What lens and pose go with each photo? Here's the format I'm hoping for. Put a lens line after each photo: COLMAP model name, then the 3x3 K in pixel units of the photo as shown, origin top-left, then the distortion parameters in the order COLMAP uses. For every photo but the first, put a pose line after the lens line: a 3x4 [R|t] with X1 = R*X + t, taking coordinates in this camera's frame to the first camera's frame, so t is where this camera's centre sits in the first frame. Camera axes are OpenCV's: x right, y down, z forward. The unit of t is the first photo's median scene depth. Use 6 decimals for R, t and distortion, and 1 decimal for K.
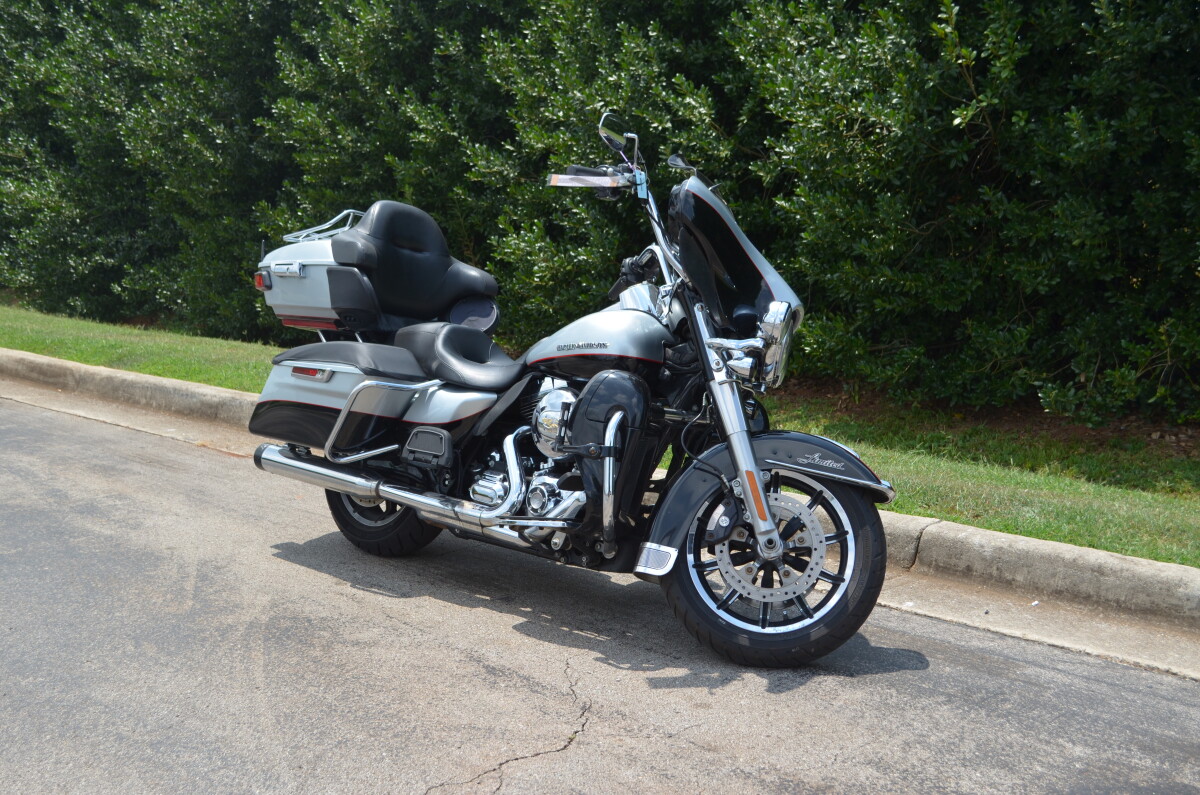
lens RADIAL K [[1474.5, 0, 599.8], [0, 1474.5, 396.9], [0, 0, 1]] dist [-0.019933, 0.000000]
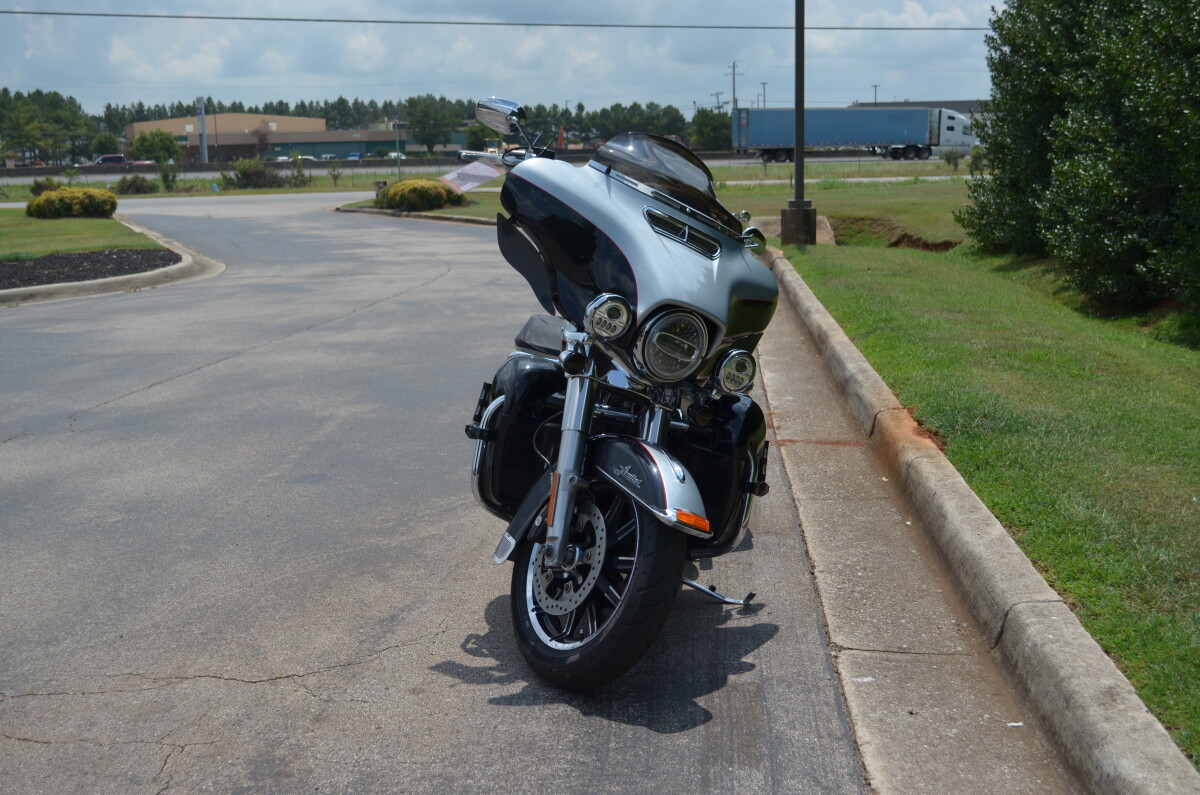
lens RADIAL K [[1474.5, 0, 599.3], [0, 1474.5, 398.1], [0, 0, 1]] dist [-0.019933, 0.000000]
pose [[0.598938, 0.099000, -0.794652, 0.801310], [-0.085795, 0.994550, 0.059239, -0.050751], [0.796186, 0.032697, 0.604168, 0.423226]]
